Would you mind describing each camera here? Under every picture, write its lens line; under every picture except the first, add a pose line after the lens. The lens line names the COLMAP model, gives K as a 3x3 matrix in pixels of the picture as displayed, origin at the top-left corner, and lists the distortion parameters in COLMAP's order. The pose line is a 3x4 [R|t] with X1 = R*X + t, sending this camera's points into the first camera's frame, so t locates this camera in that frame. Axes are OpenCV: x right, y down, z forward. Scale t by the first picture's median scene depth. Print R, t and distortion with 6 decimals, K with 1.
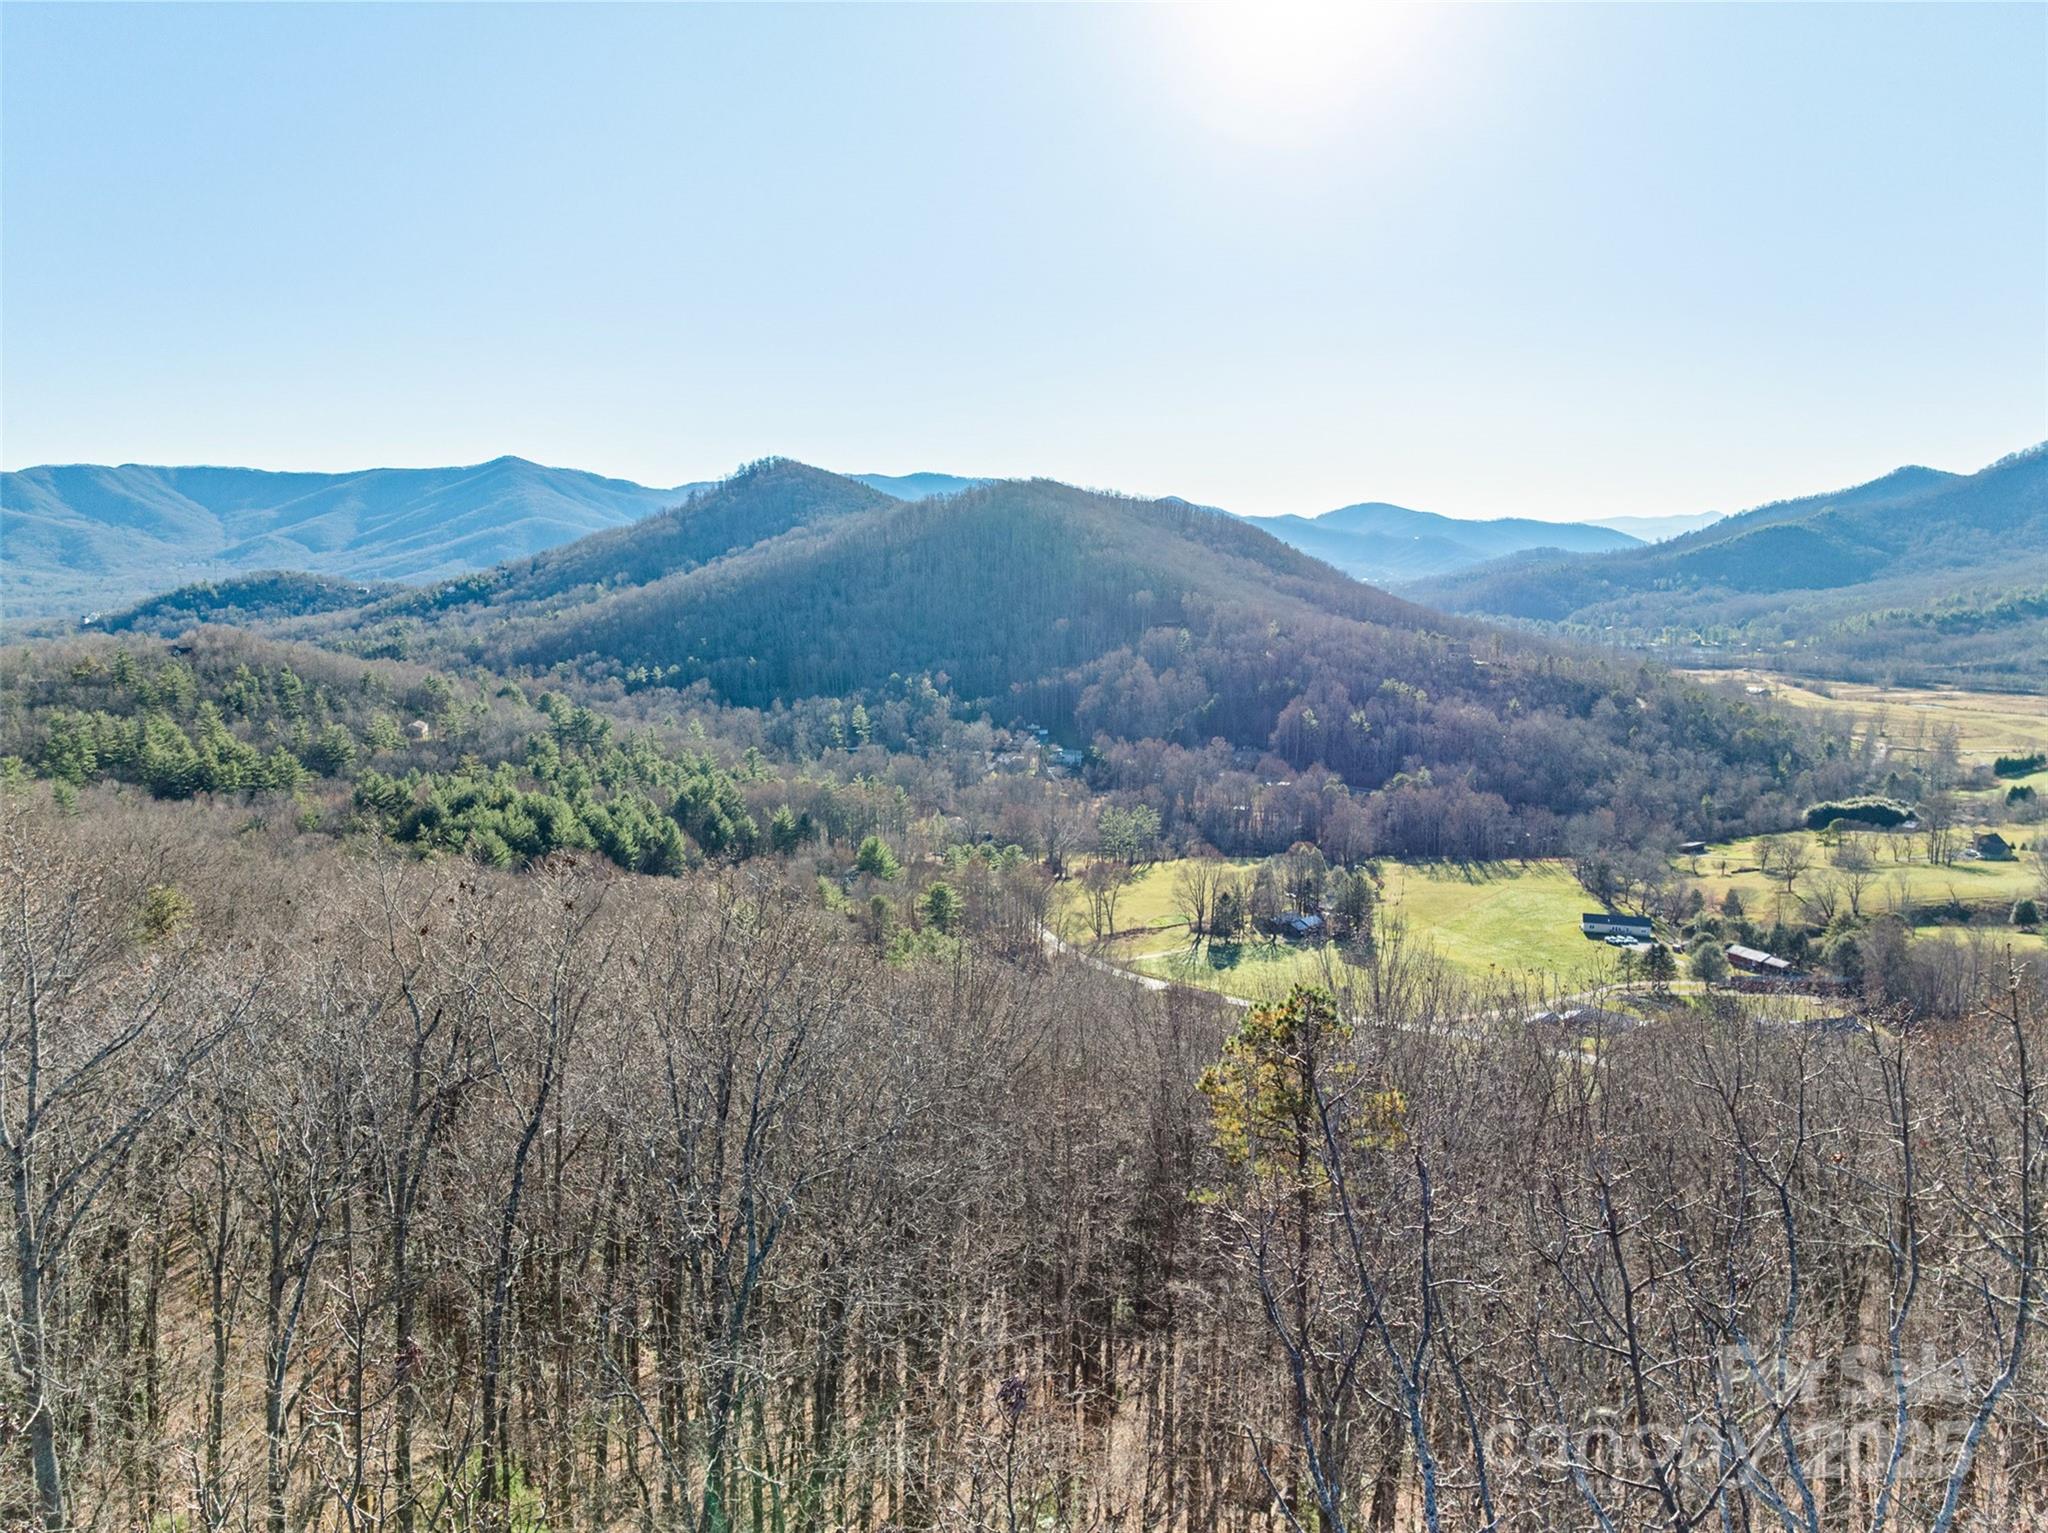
lens RADIAL K [[1408.3, 0, 1024.0], [0, 1408.3, 766.5], [0, 0, 1]] dist [-0.086697, 0.041410]
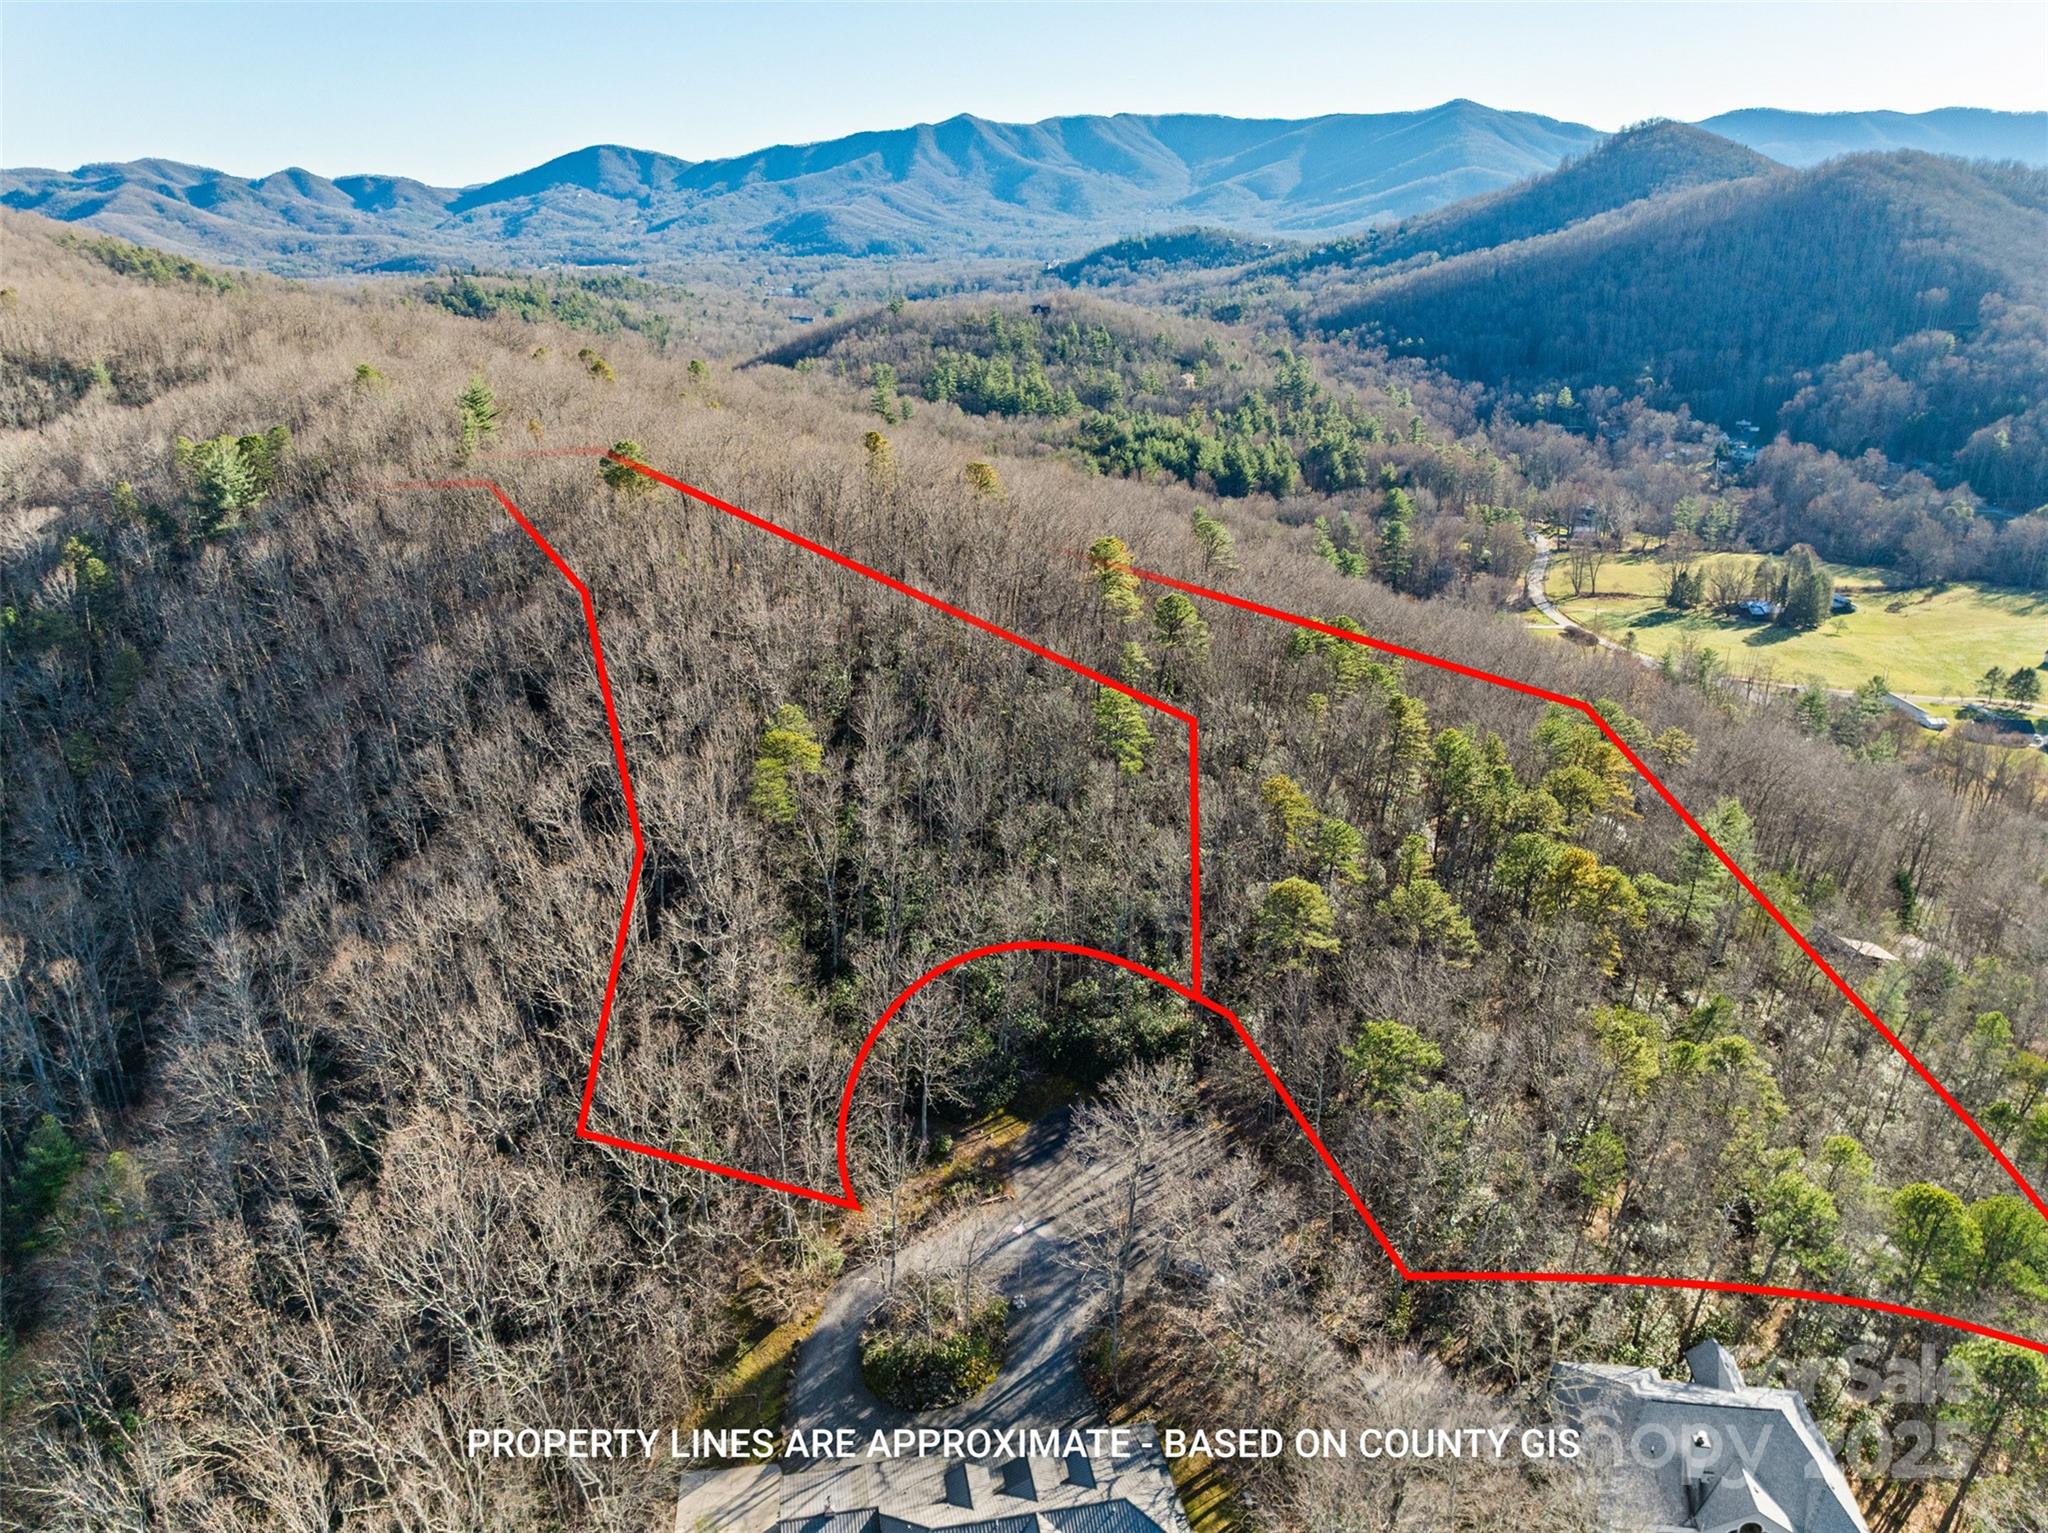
lens RADIAL K [[1408.3, 0, 1024.0], [0, 1408.3, 766.5], [0, 0, 1]] dist [-0.086697, 0.041410]
pose [[0.800029, 0.220683, -0.557900, 0.094021], [-0.082047, 0.961400, 0.262636, -0.003460], [0.594324, -0.164343, 0.787255, -0.069913]]
